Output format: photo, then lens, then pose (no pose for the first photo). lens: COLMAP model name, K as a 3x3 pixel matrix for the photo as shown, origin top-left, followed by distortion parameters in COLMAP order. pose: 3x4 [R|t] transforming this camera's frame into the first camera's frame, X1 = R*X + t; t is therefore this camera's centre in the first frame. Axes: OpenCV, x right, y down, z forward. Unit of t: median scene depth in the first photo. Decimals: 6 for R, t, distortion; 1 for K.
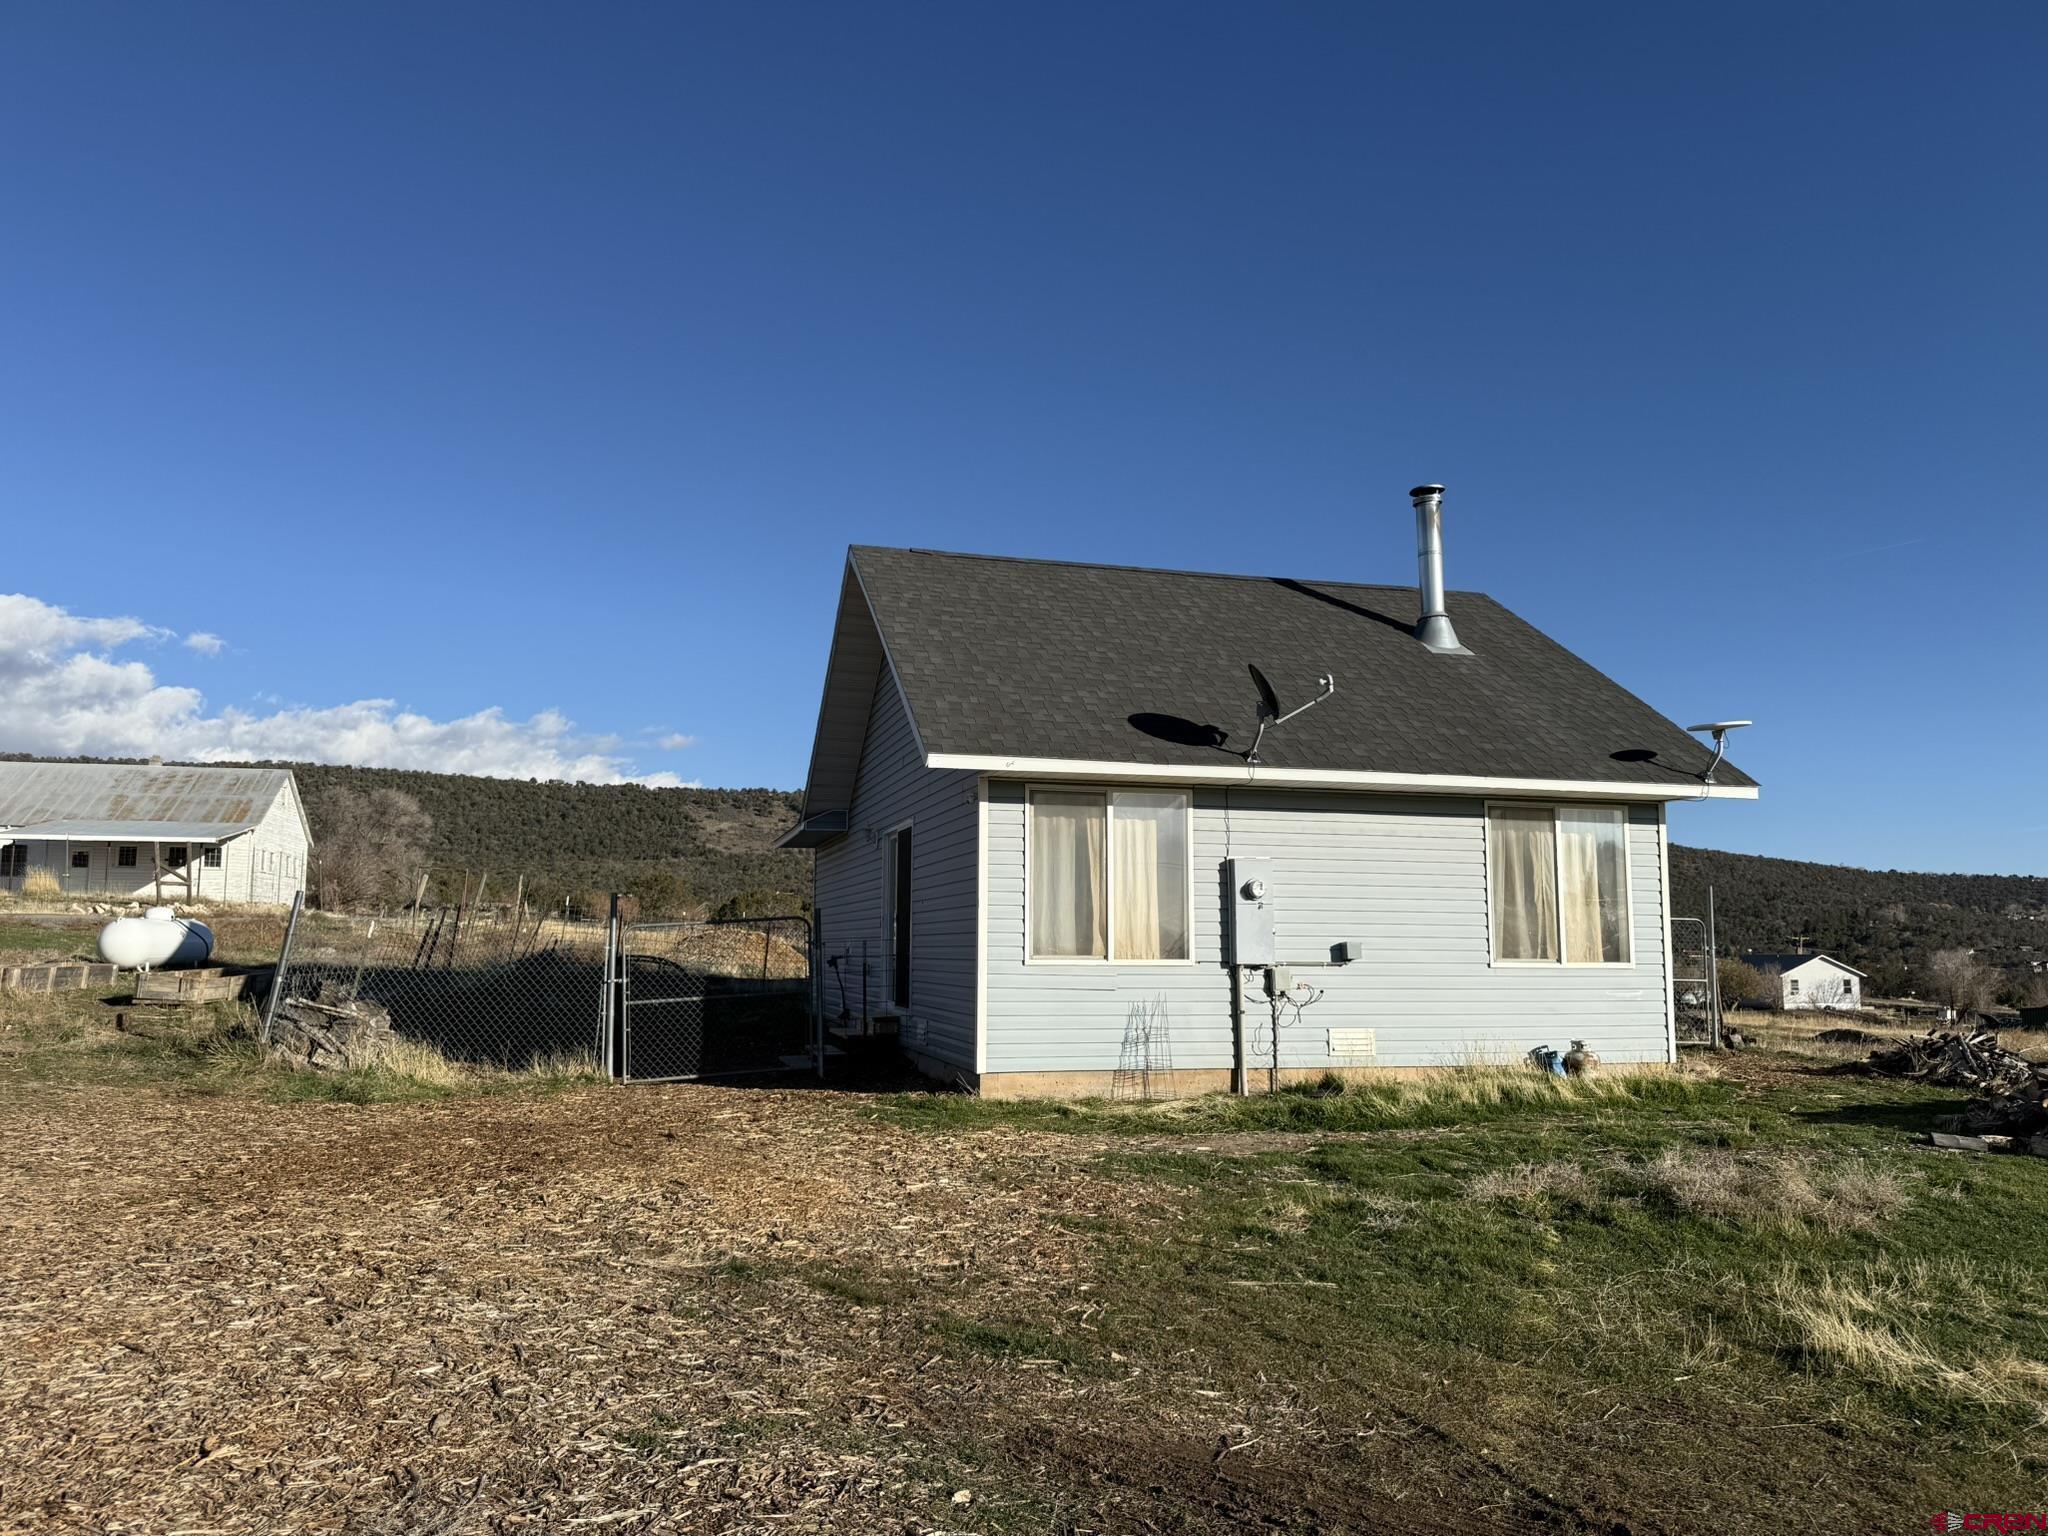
lens RADIAL K [[1486.4, 0, 1010.8], [0, 1486.4, 754.3], [0, 0, 1]] dist [0.064659, -0.026085]
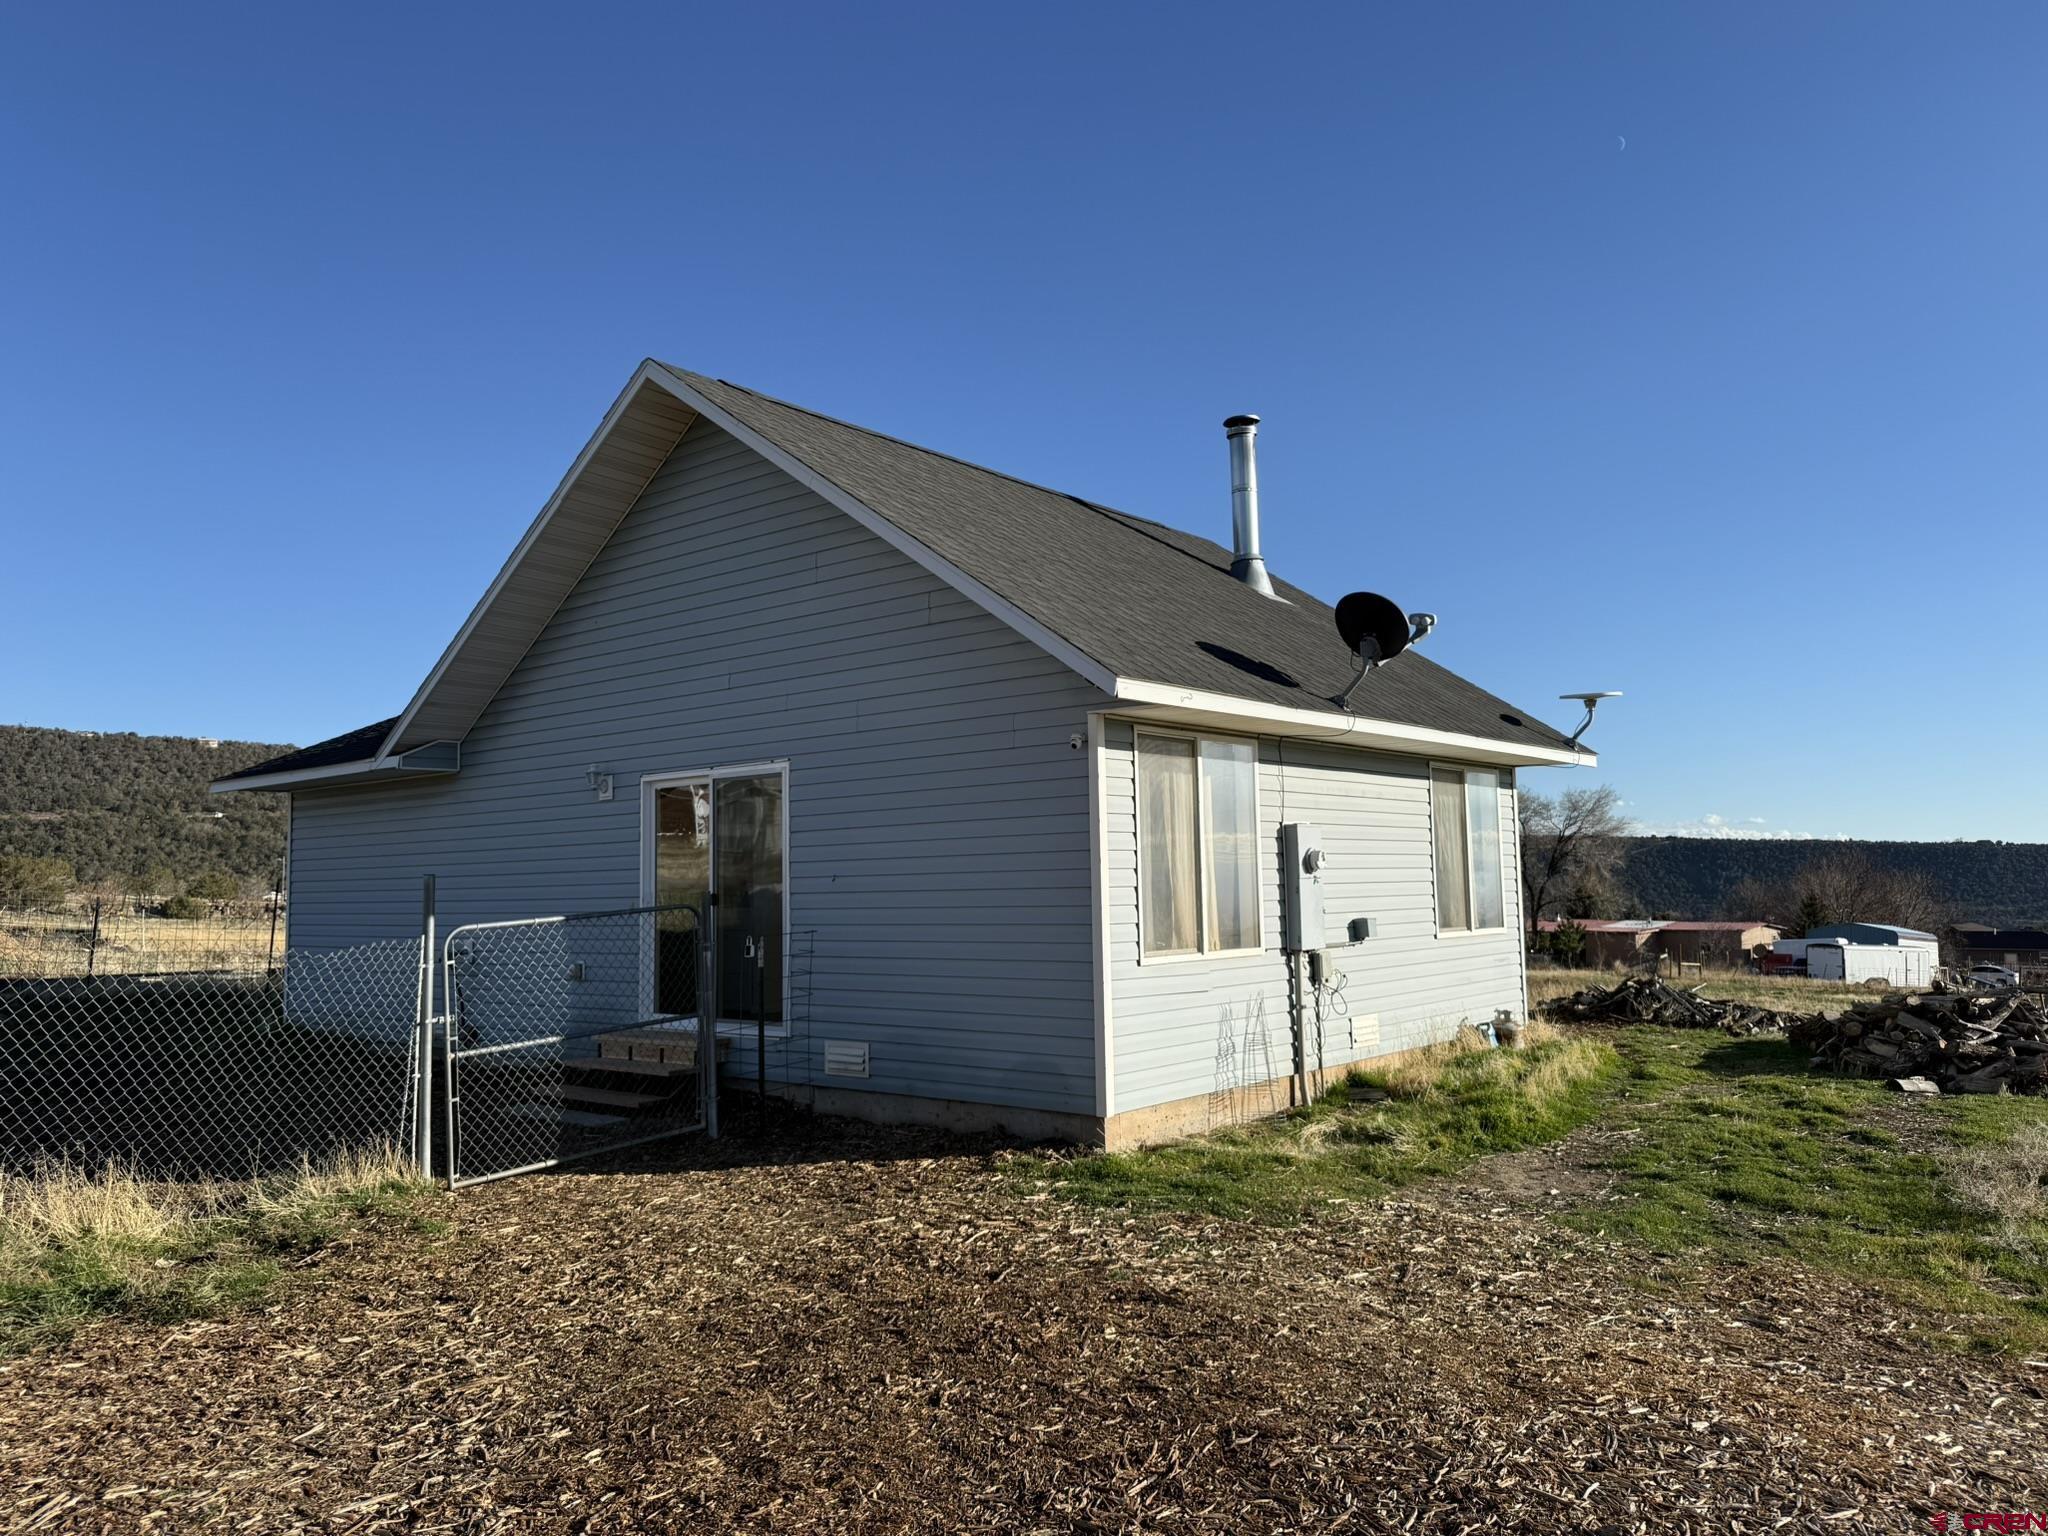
lens RADIAL K [[1486.4, 0, 1038.6], [0, 1486.4, 733.2], [0, 0, 1]] dist [0.064659, -0.026085]
pose [[0.829564, 0.035501, 0.557282, -0.406149], [-0.047865, 0.998825, 0.007622, 0.018519], [-0.556357, -0.032997, 0.830288, 0.360655]]
